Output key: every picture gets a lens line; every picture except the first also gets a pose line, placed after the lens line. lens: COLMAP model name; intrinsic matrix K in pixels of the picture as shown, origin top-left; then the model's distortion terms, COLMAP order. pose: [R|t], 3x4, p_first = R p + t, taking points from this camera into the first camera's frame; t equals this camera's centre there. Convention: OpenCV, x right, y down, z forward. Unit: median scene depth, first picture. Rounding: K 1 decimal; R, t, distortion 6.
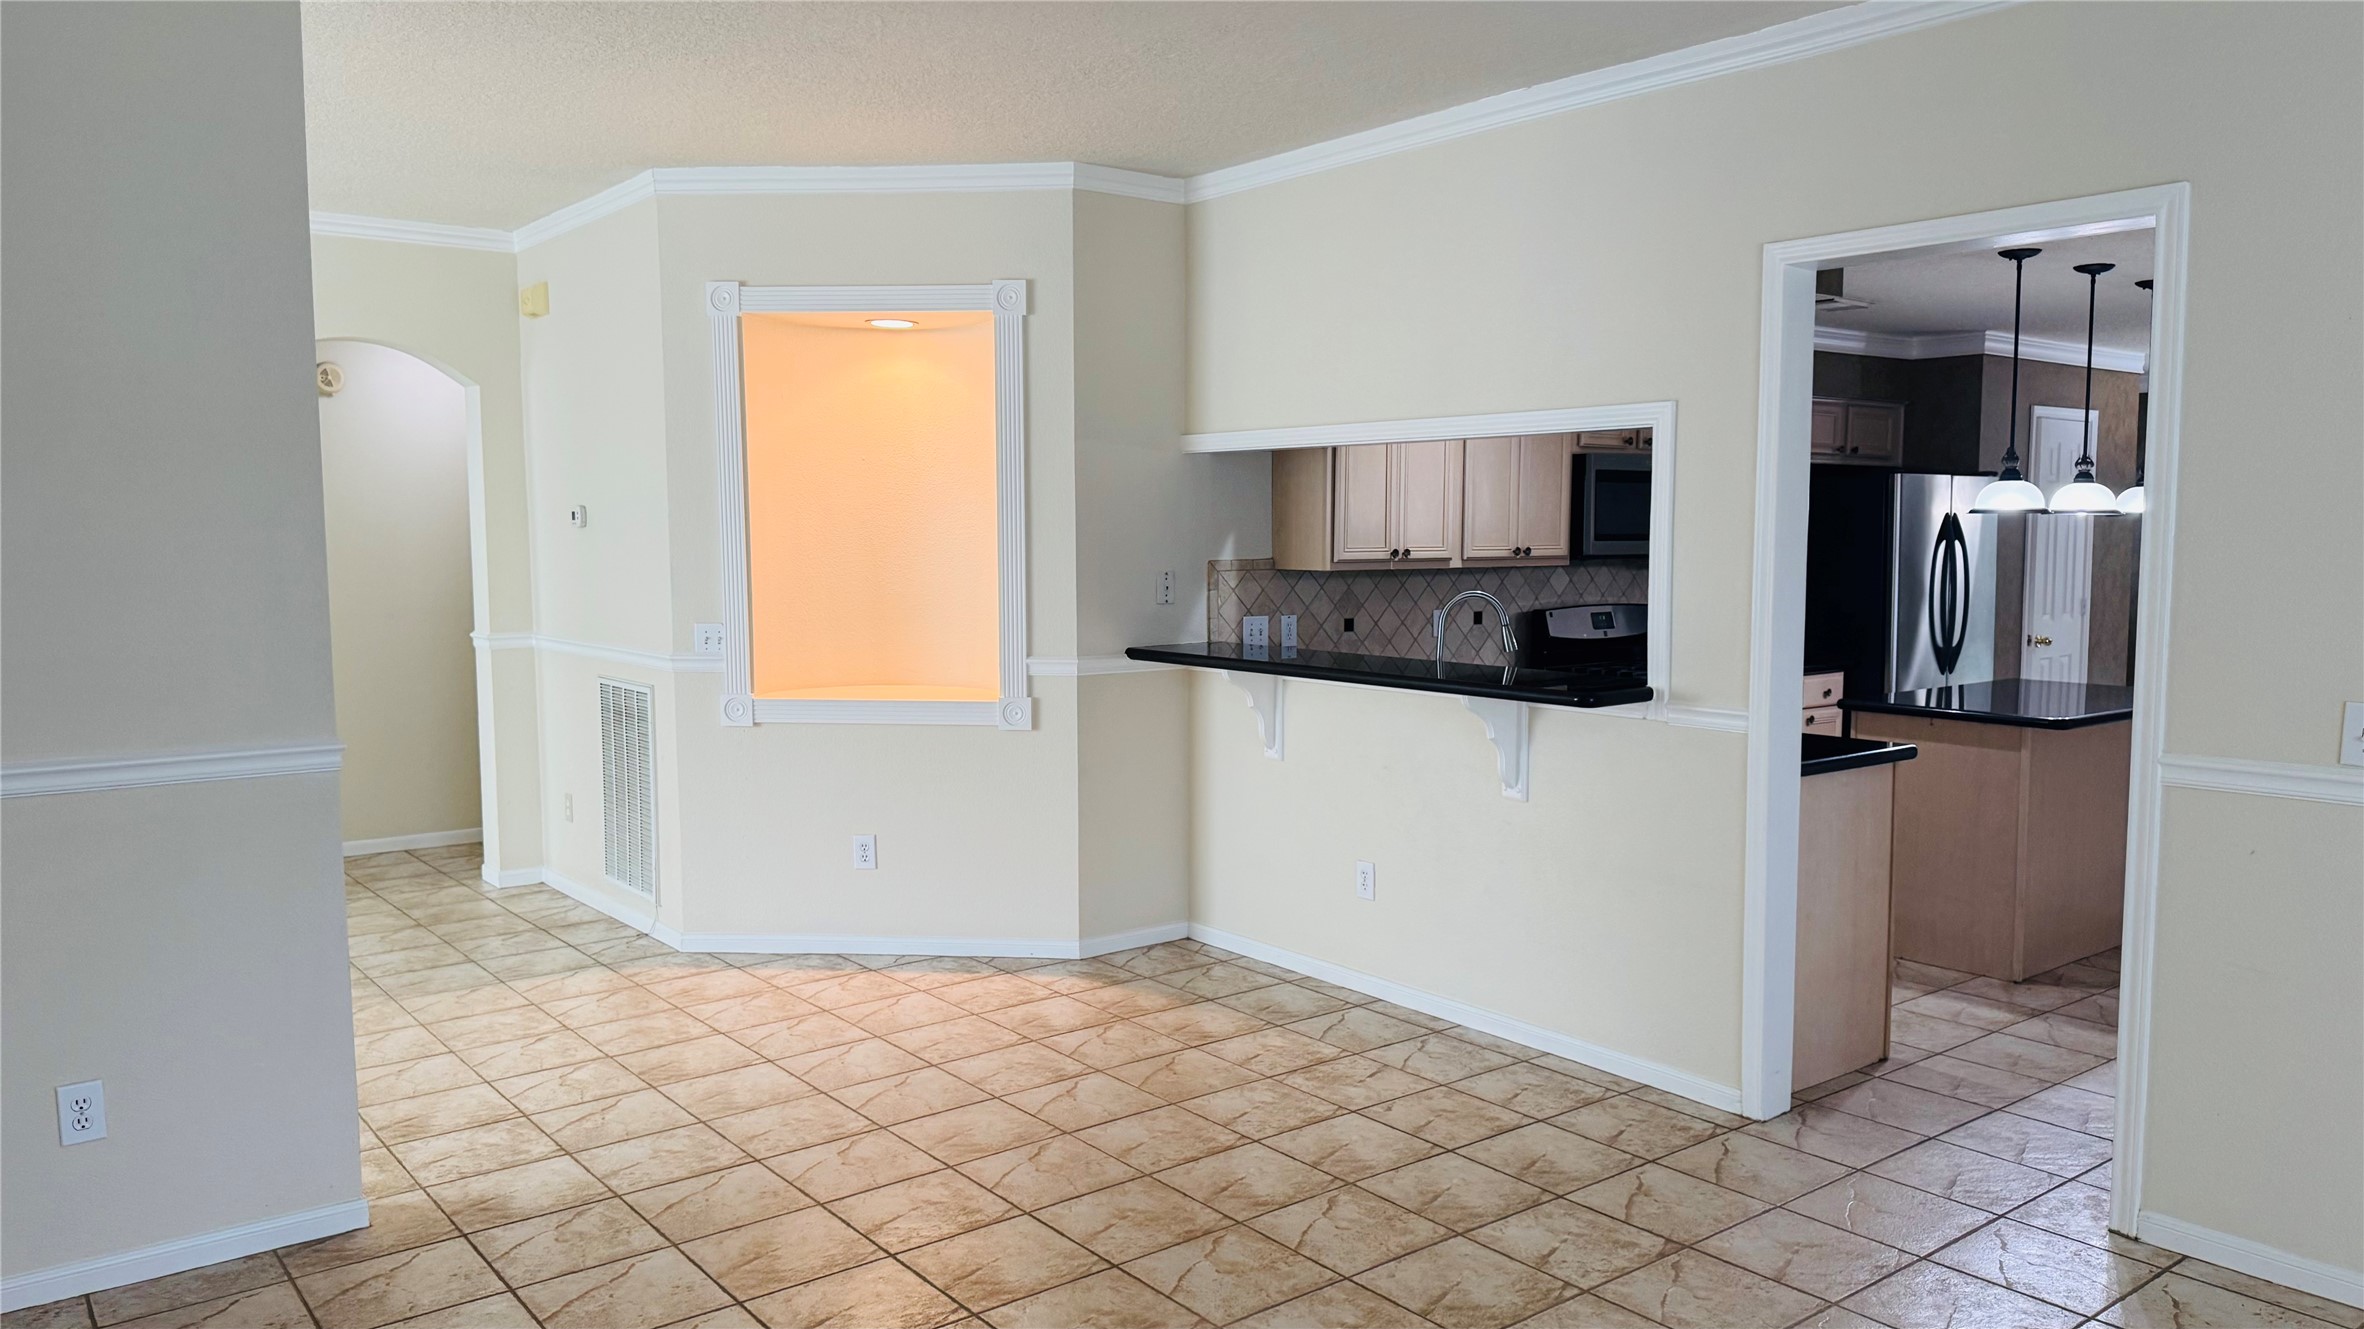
lens RADIAL K [[1652.8, 0, 1175.7], [0, 1652.8, 679.2], [0, 0, 1]] dist [0.071857, -0.089292]
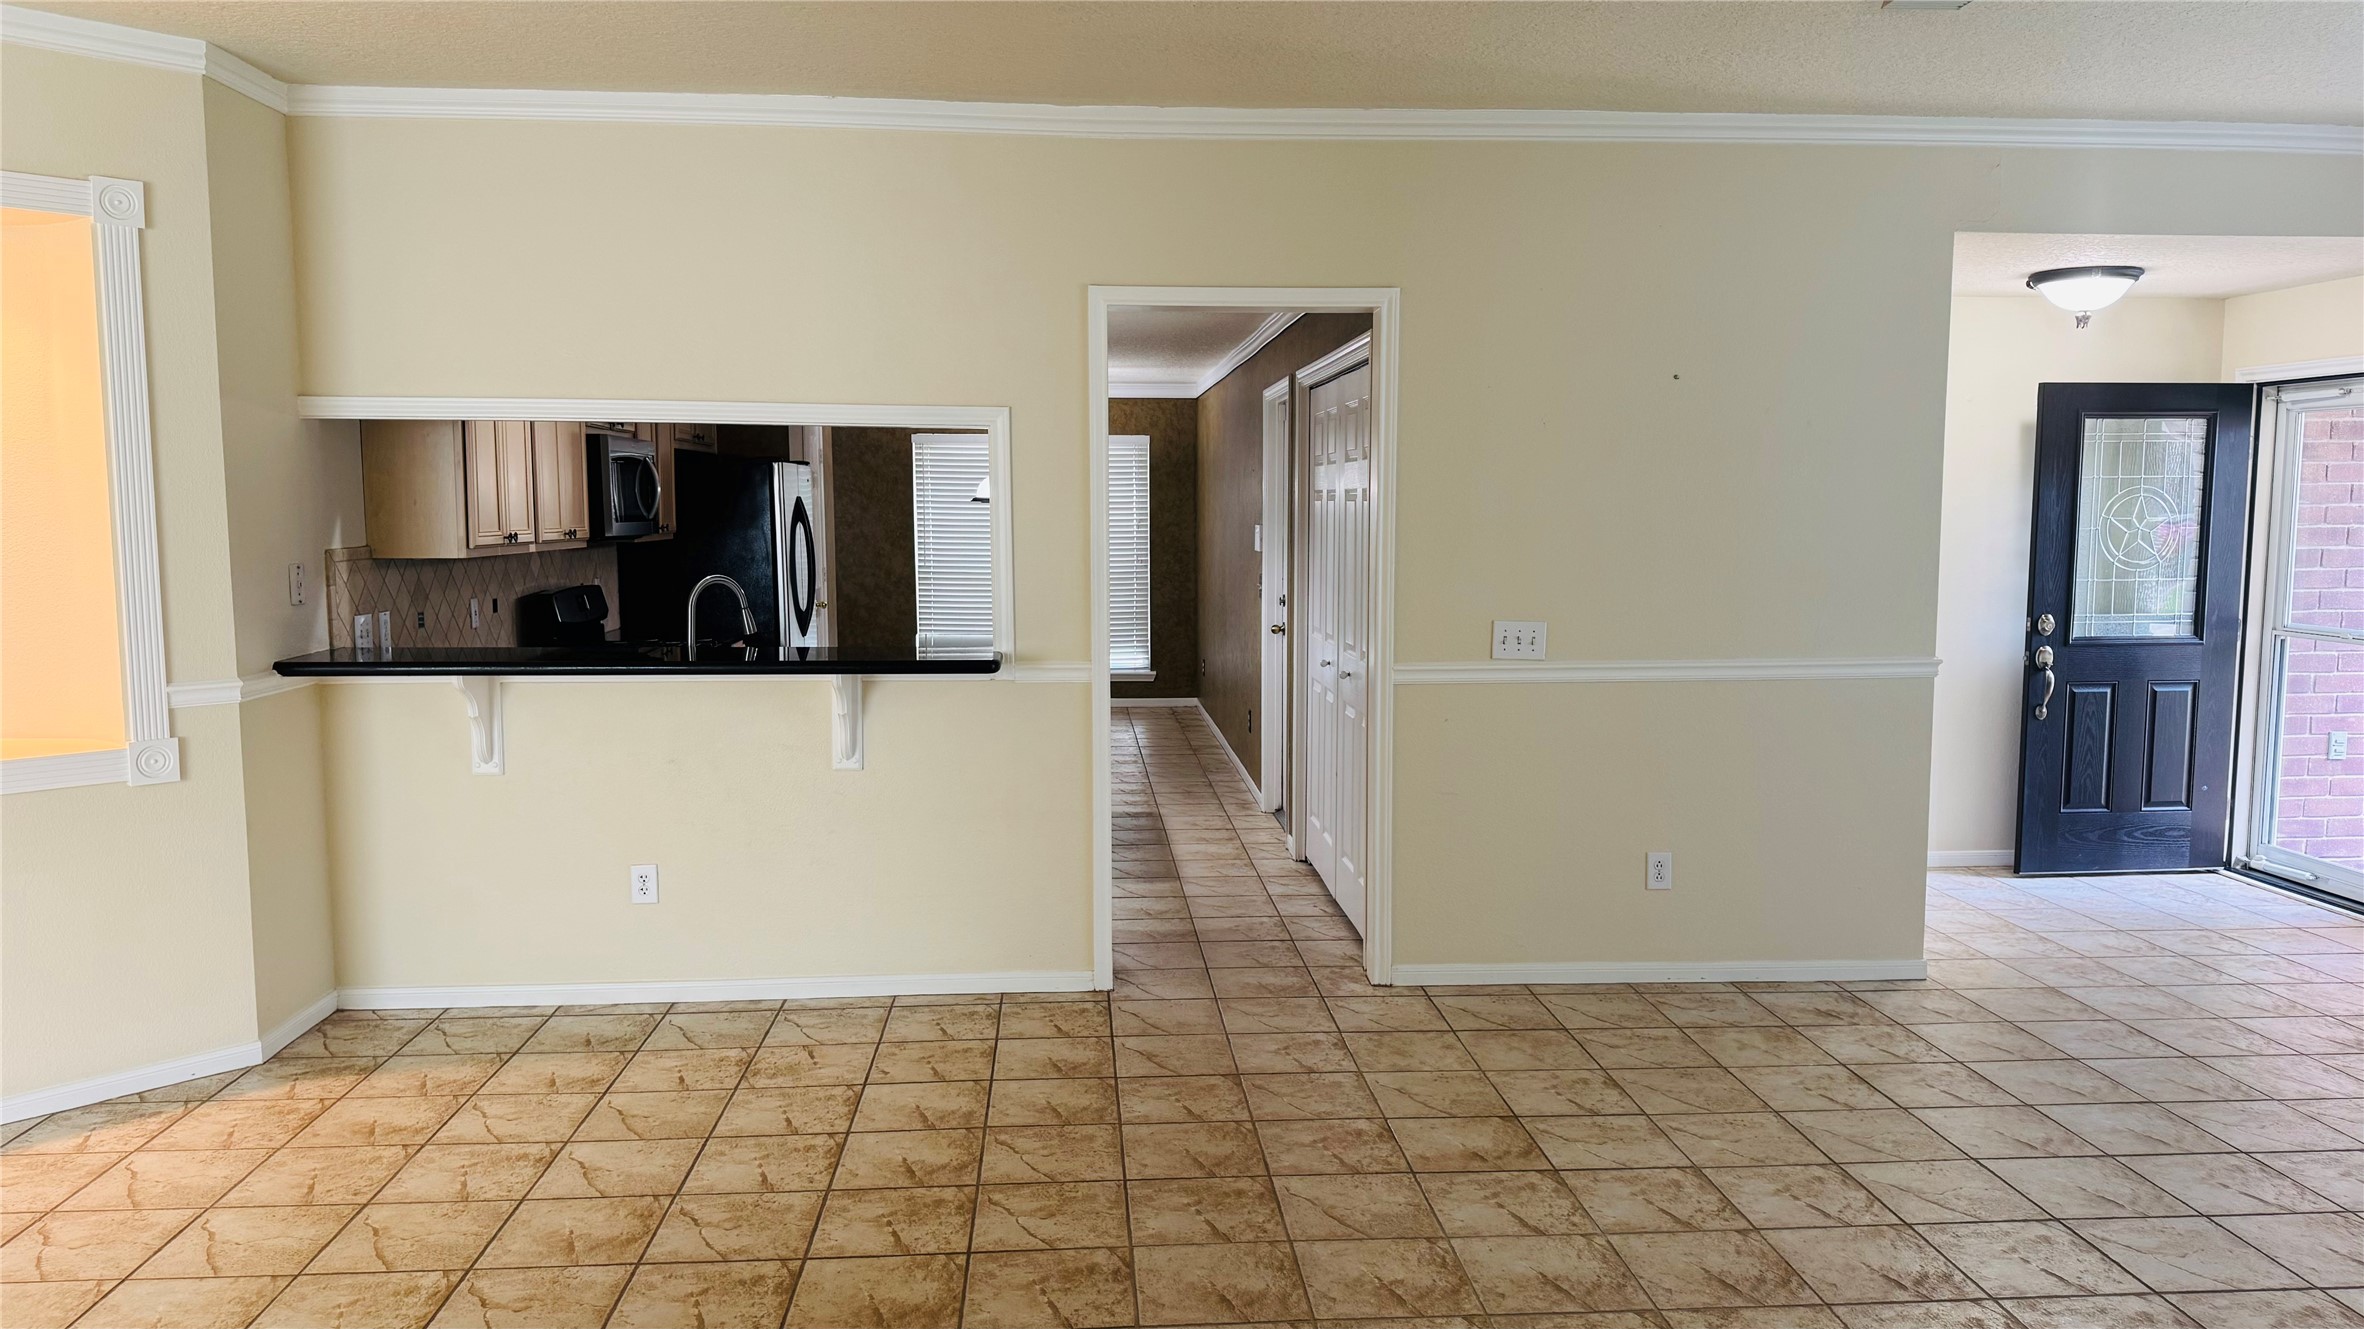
lens RADIAL K [[1652.8, 0, 1191.2], [0, 1652.8, 664.9], [0, 0, 1]] dist [0.071857, -0.089292]
pose [[0.556969, -0.080563, 0.826617, -0.454008], [0.075834, 0.996060, 0.045980, -0.021693], [-0.827064, 0.037076, 0.560883, 0.185561]]
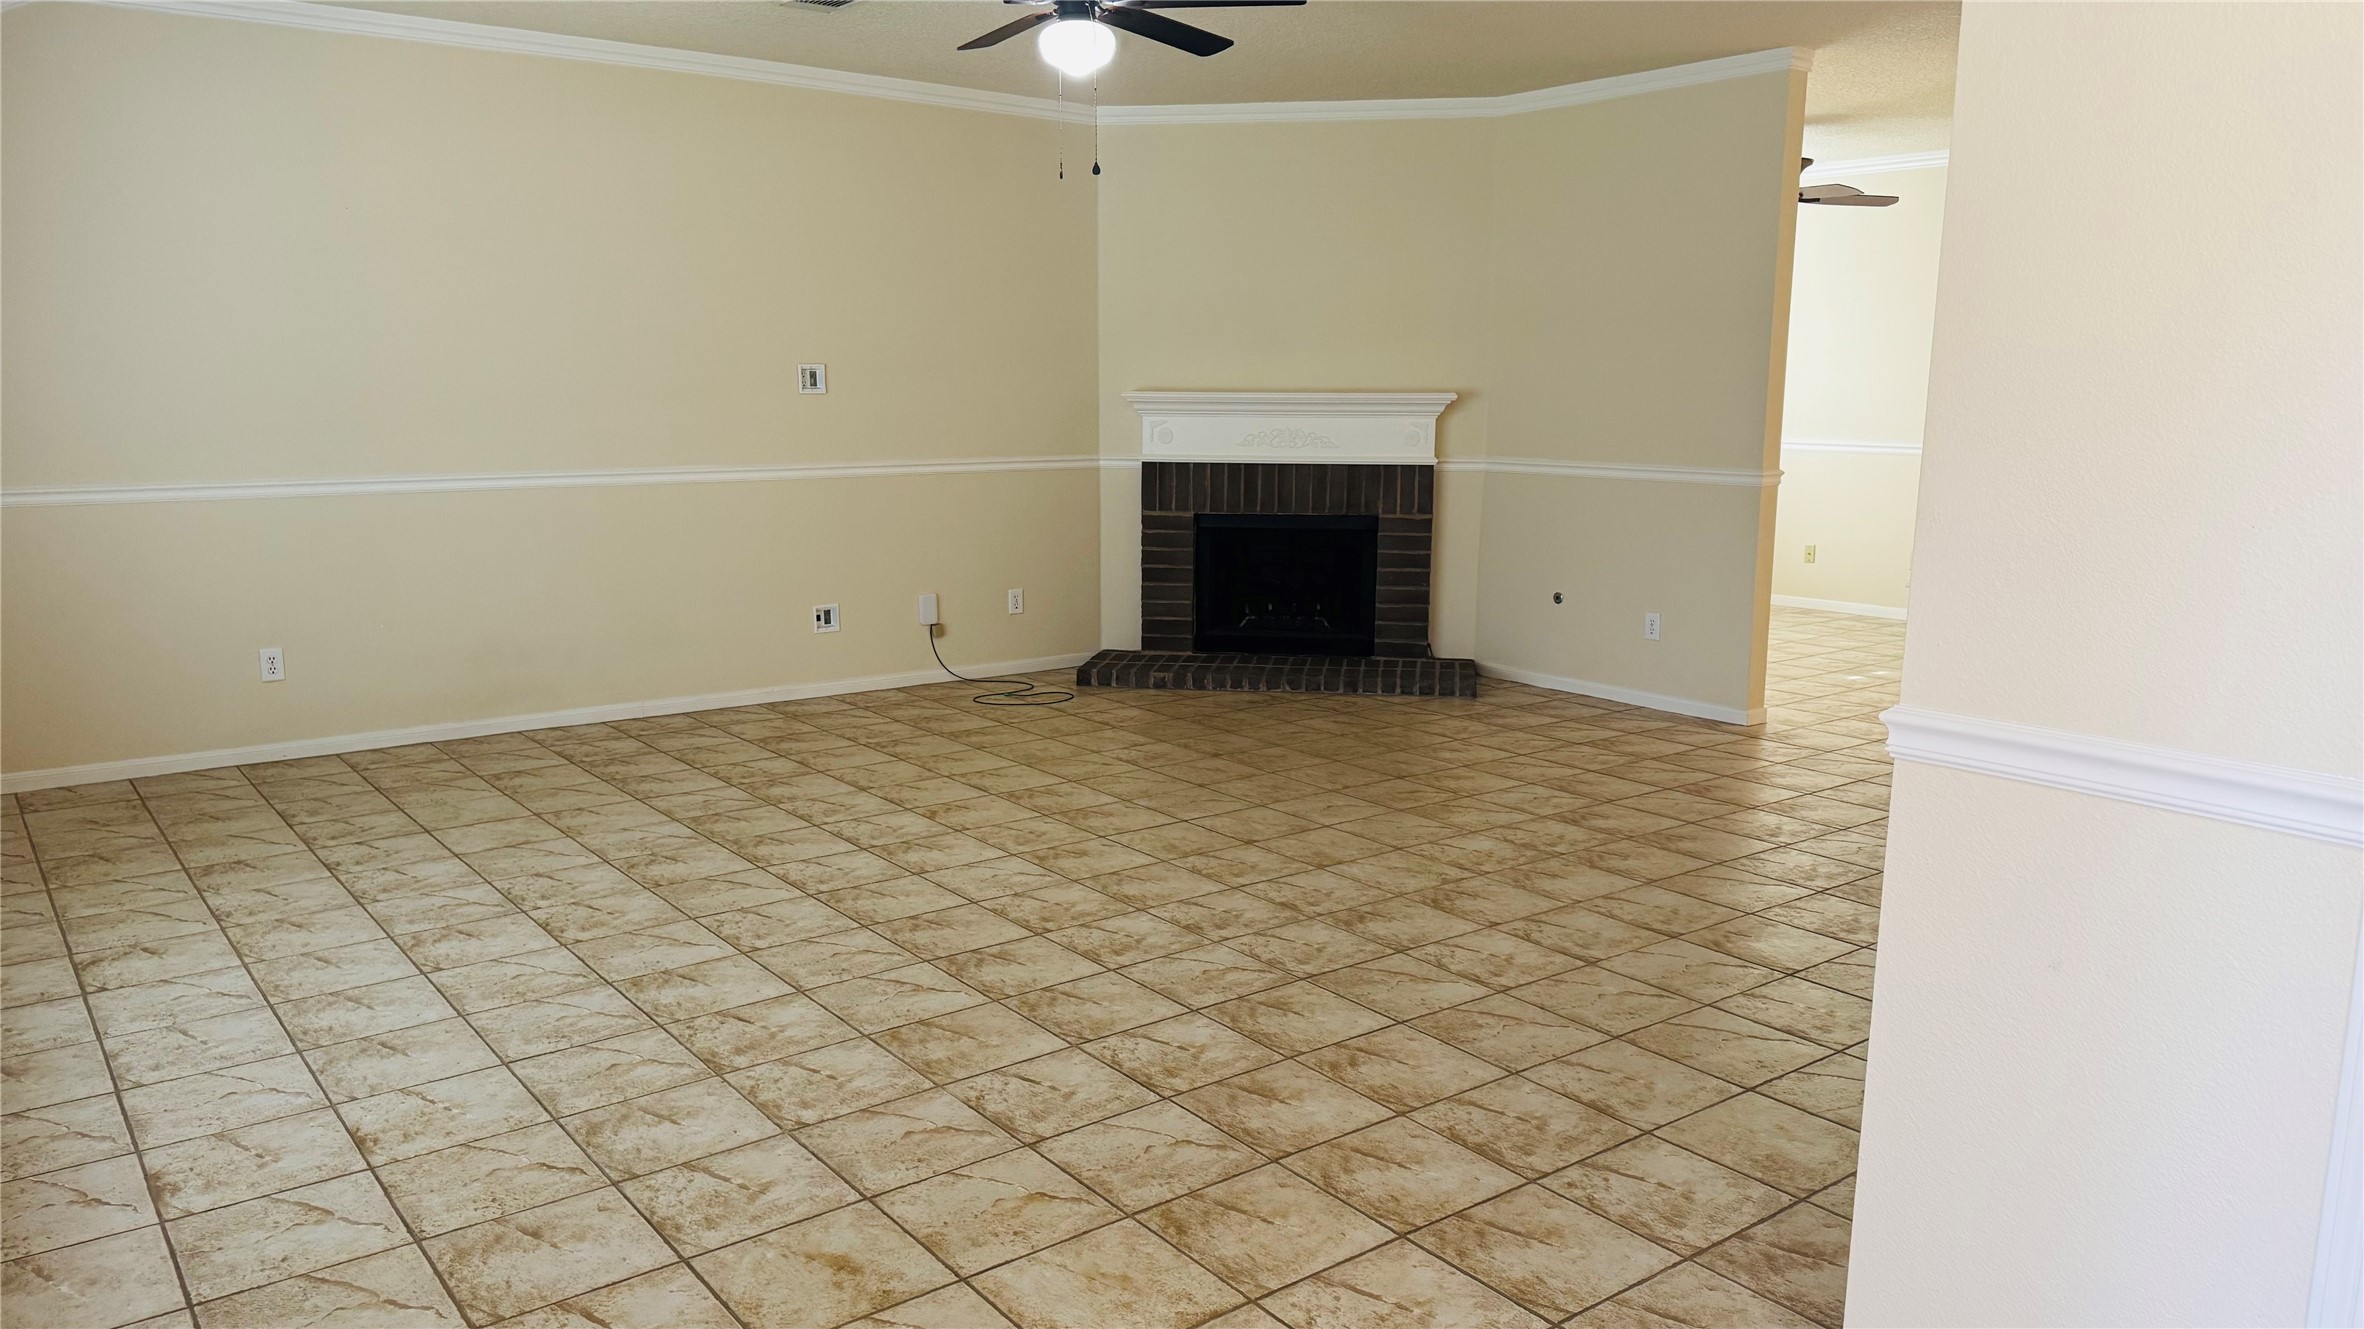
lens RADIAL K [[1652.8, 0, 1182.9], [0, 1652.8, 652.5], [0, 0, 1]] dist [0.071857, -0.089292]
pose [[-0.008871, 0.165222, -0.986216, 0.899811], [-0.099056, 0.981259, 0.165283, -0.008205], [0.995042, 0.099157, 0.007661, 0.207176]]
